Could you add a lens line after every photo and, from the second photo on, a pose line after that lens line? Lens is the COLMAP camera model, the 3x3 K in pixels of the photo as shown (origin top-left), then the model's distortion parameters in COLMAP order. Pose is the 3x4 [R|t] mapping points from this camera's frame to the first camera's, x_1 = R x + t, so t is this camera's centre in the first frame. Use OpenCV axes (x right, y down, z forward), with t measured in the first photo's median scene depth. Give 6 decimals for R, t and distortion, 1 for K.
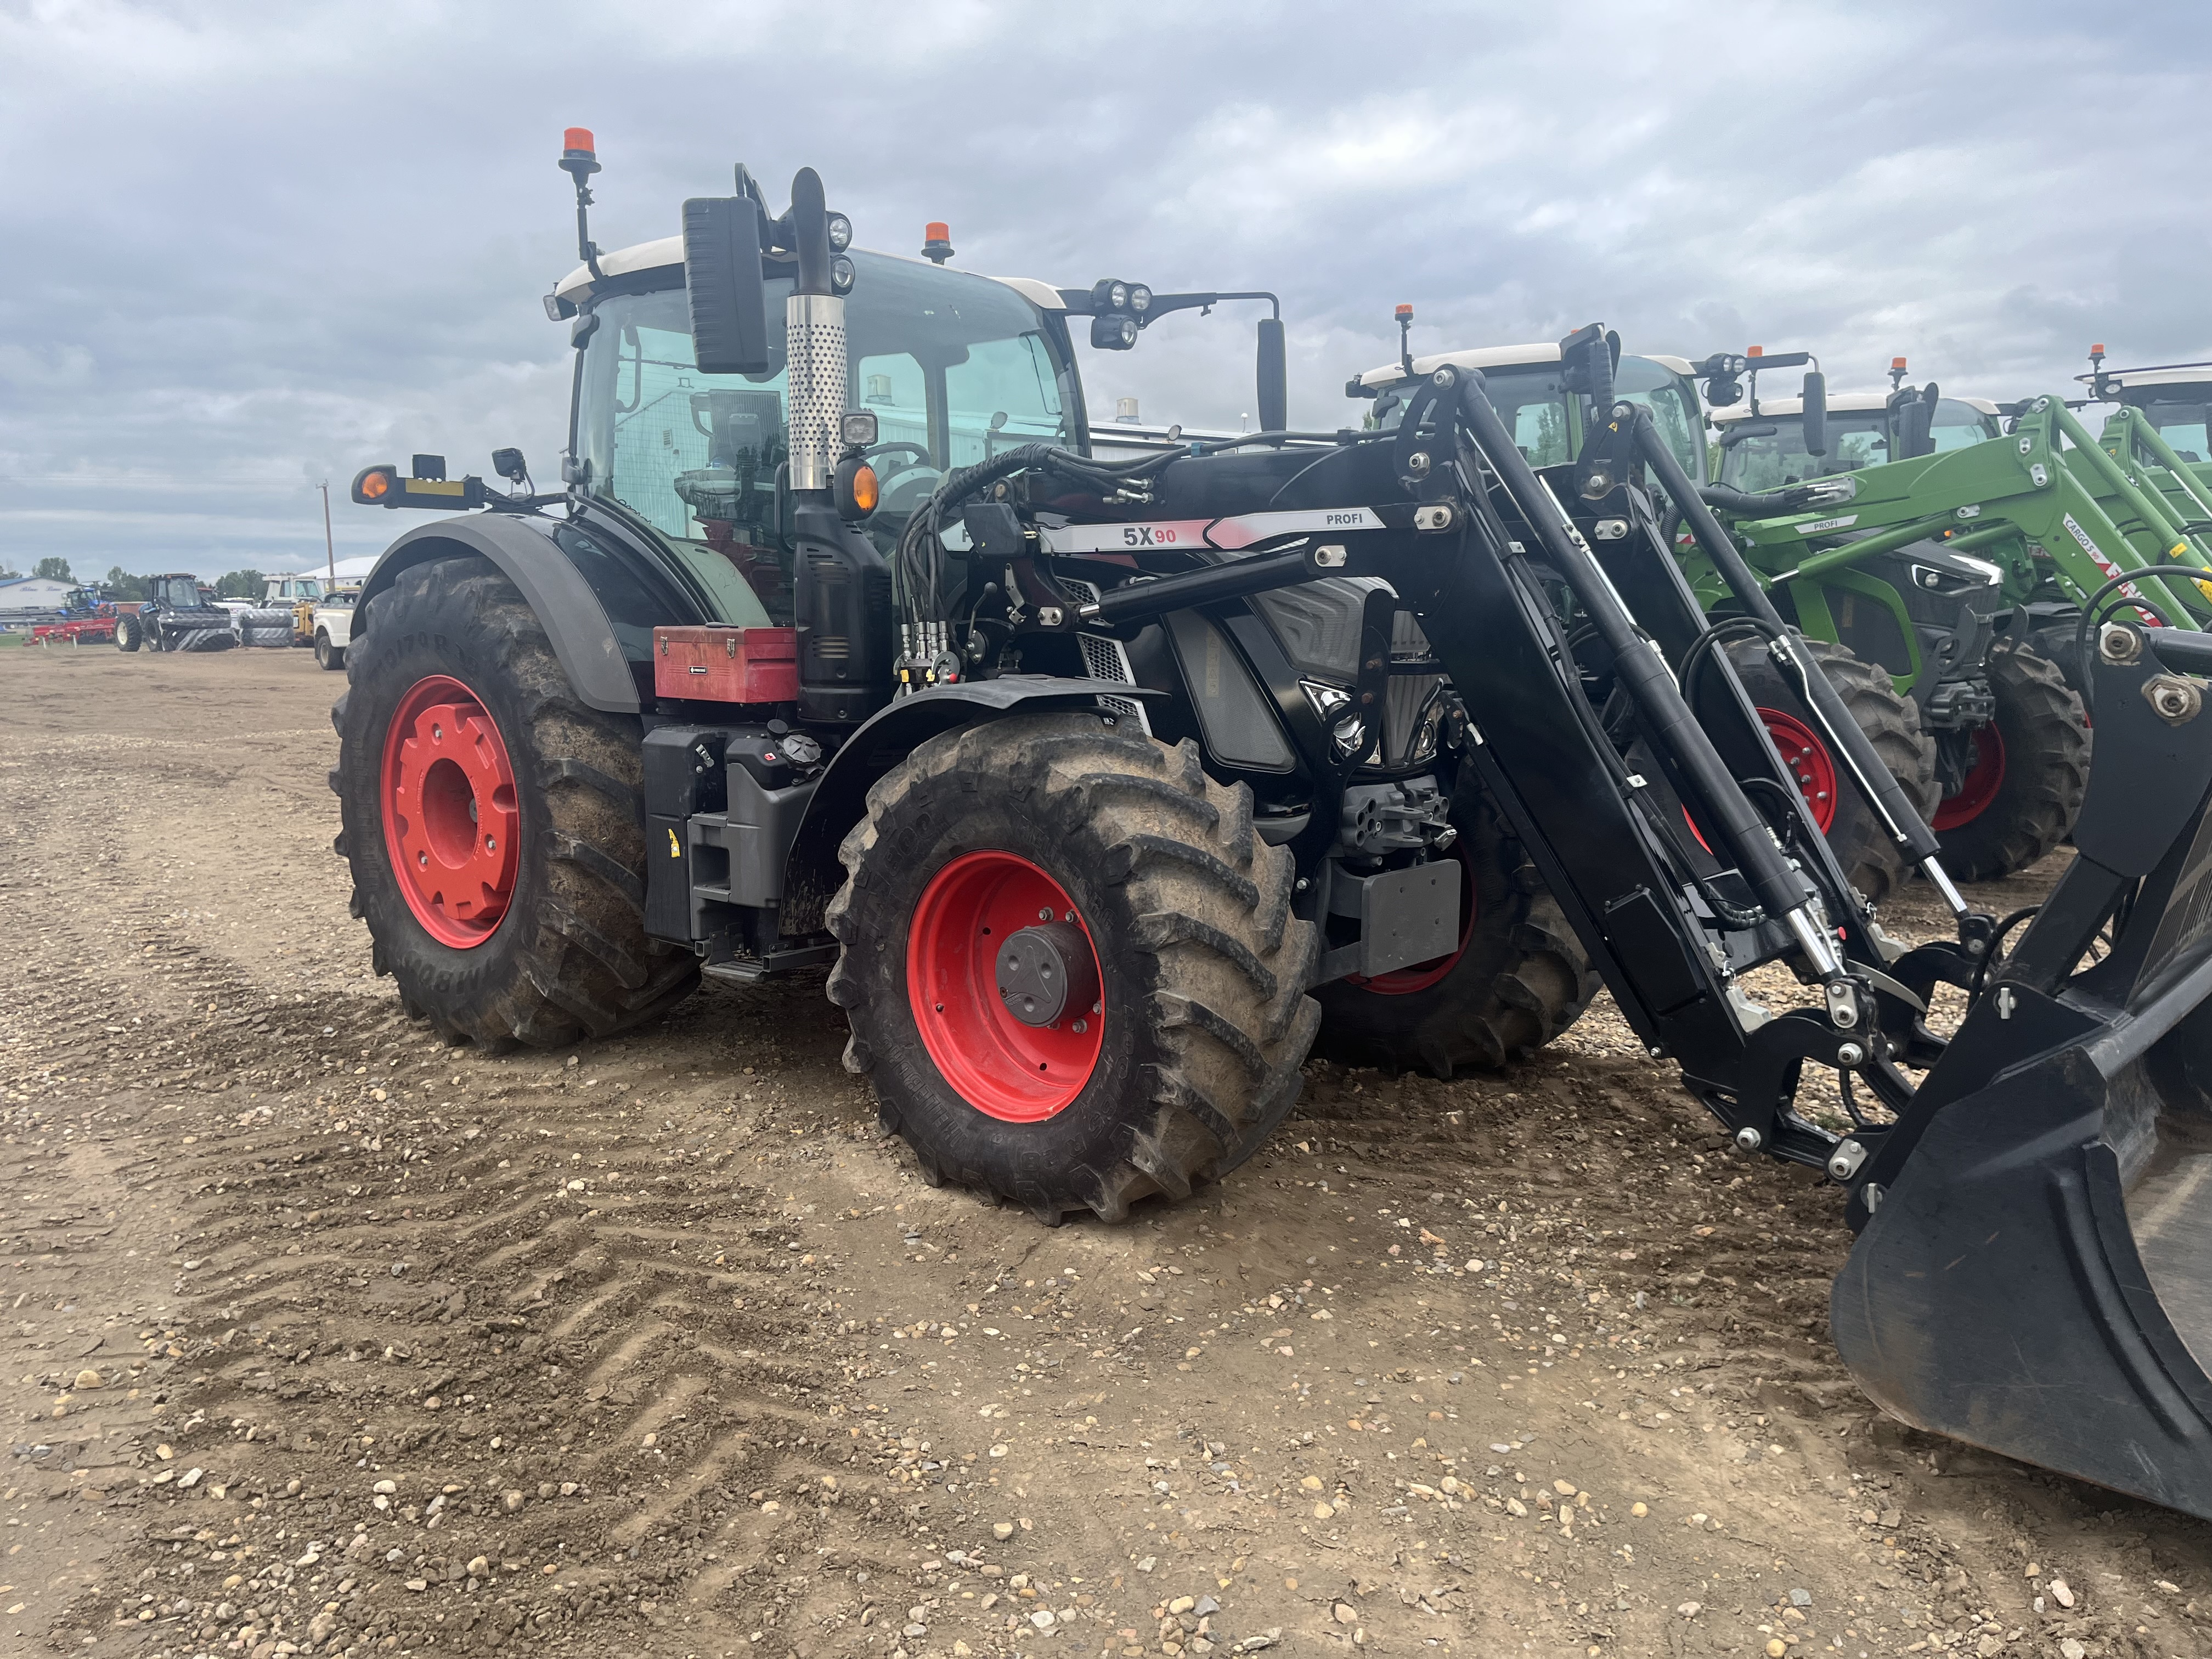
lens RADIAL K [[1664.6, 0, 1106.0], [0, 1664.6, 829.5], [0, 0, 1]] dist [0.038063, -0.002345]
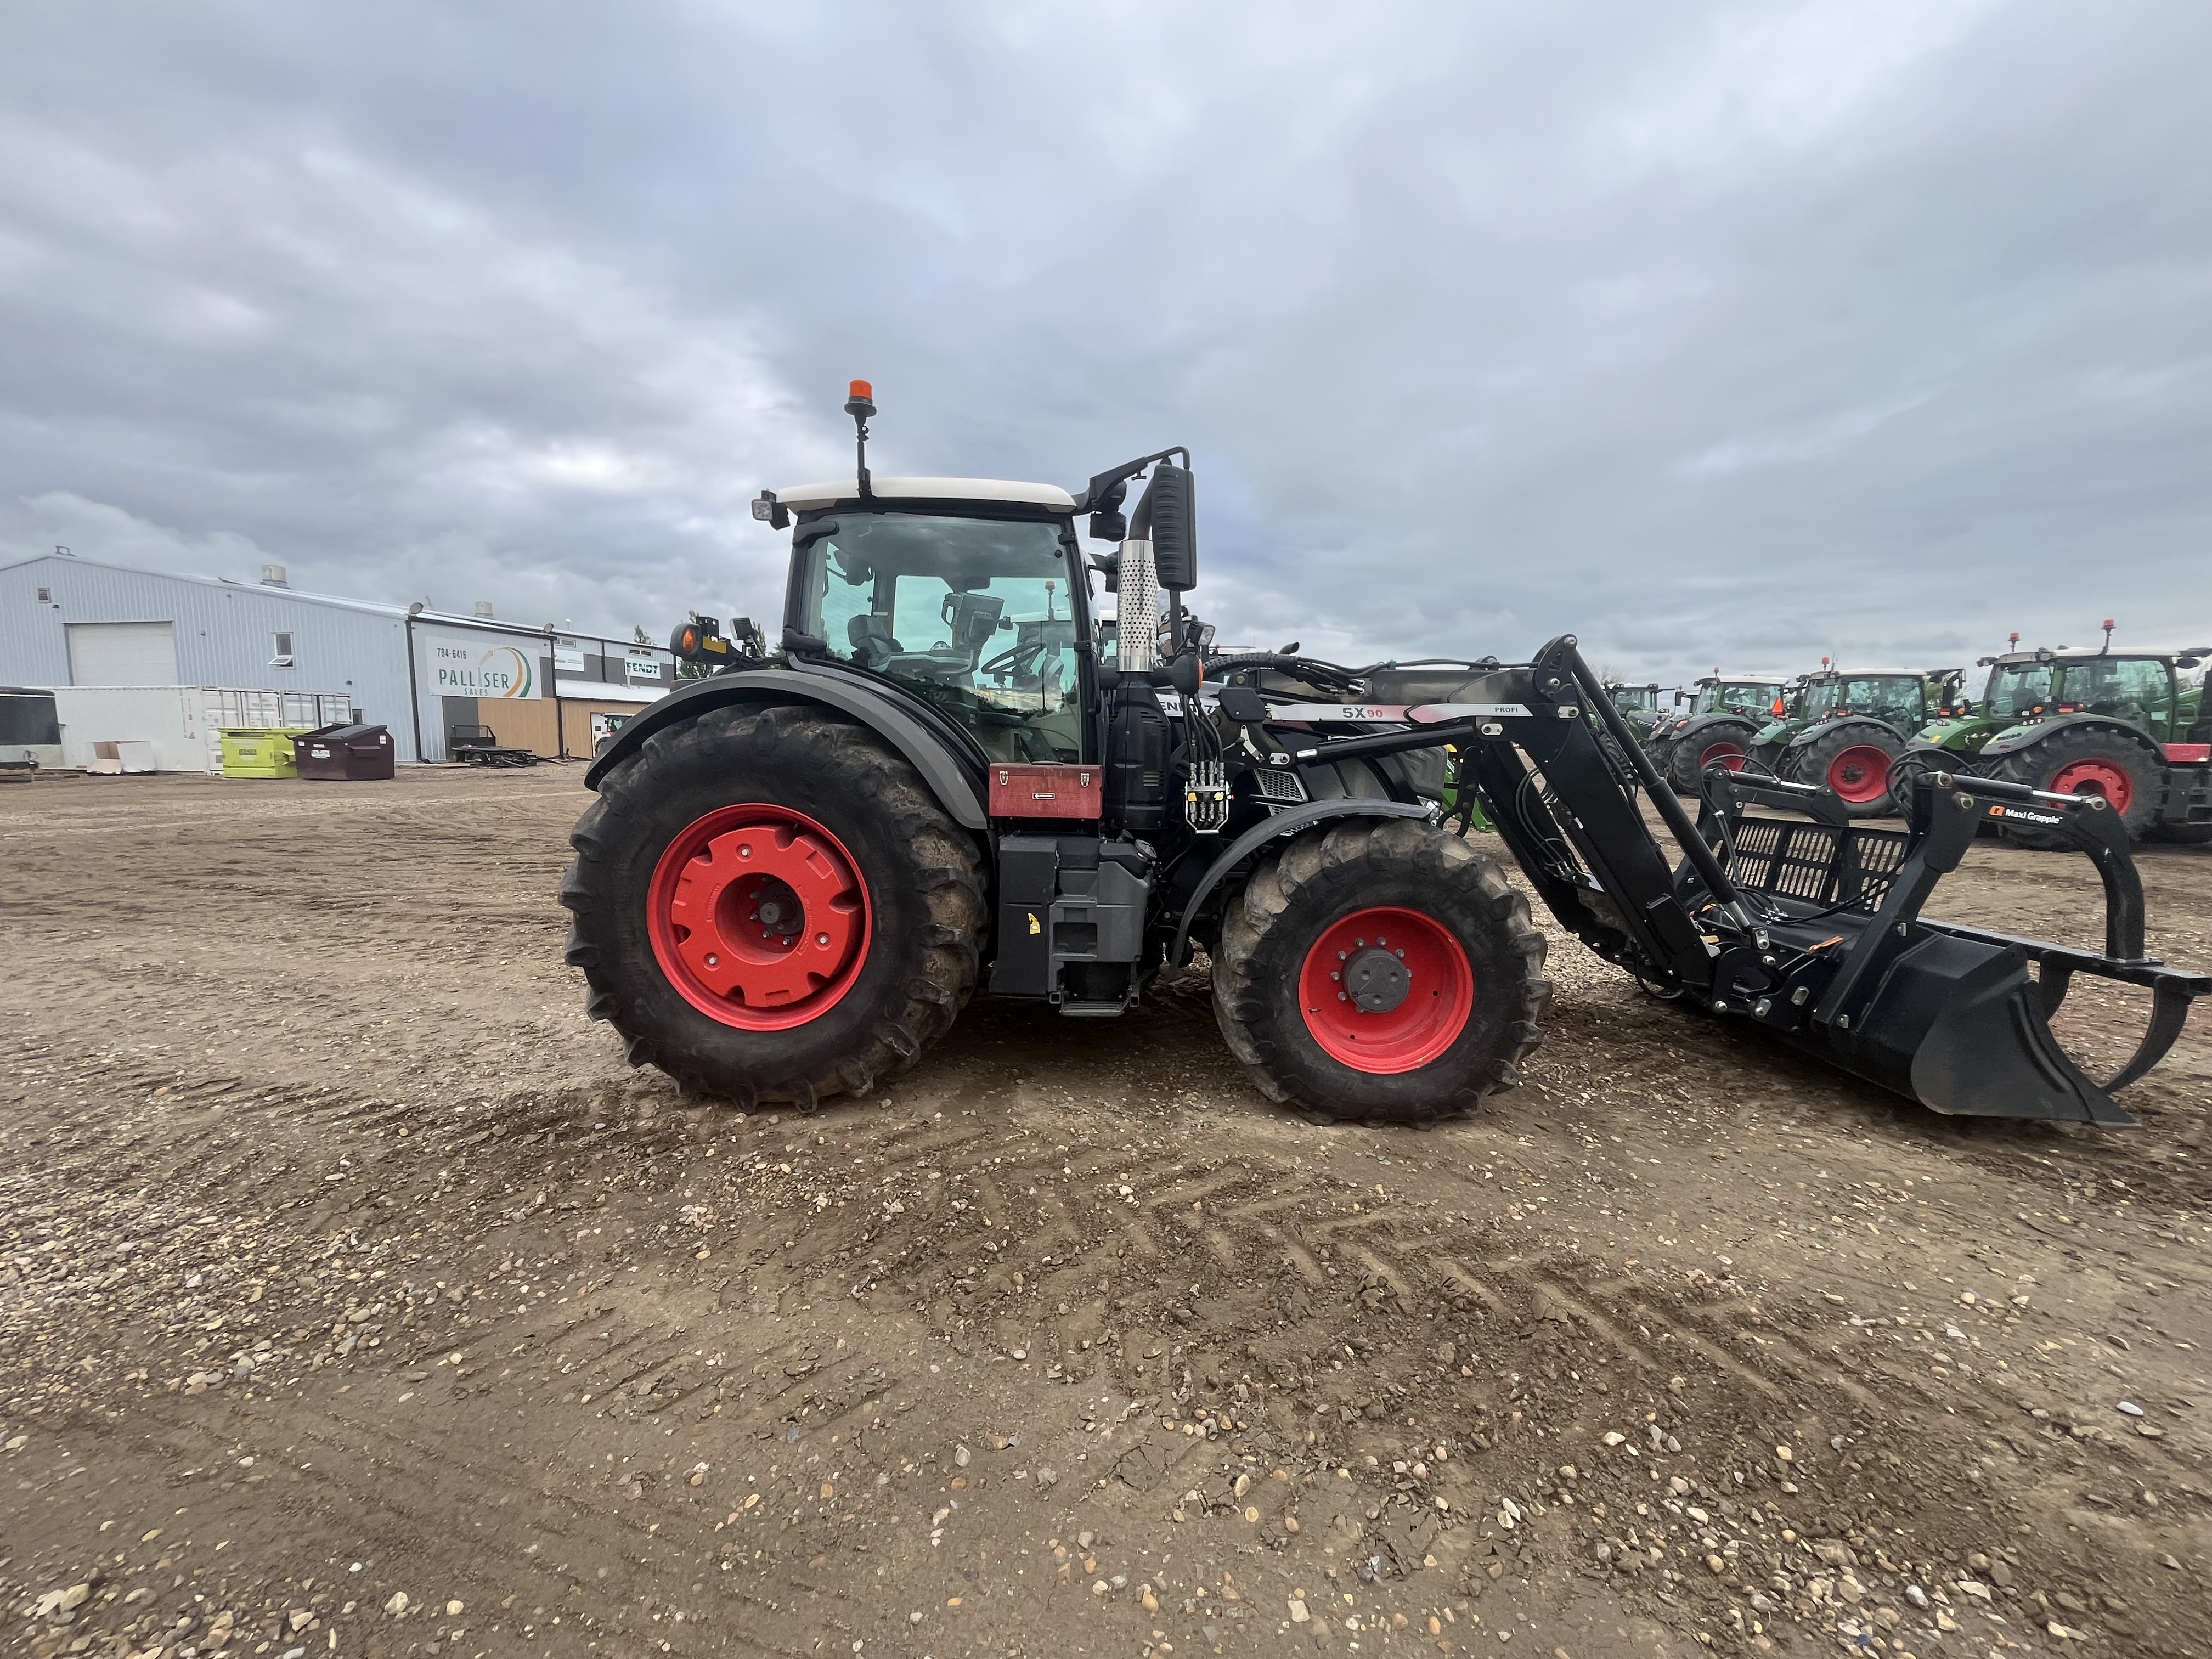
lens RADIAL K [[900.1, 0, 1100.4], [0, 900.1, 831.3], [0, 0, 1]] dist [-0.001106, -0.000236]
pose [[0.797210, -0.042814, 0.602182, -0.661753], [0.064327, 0.997828, -0.014216, -0.053234], [-0.600265, 0.050070, 0.798232, 0.385269]]
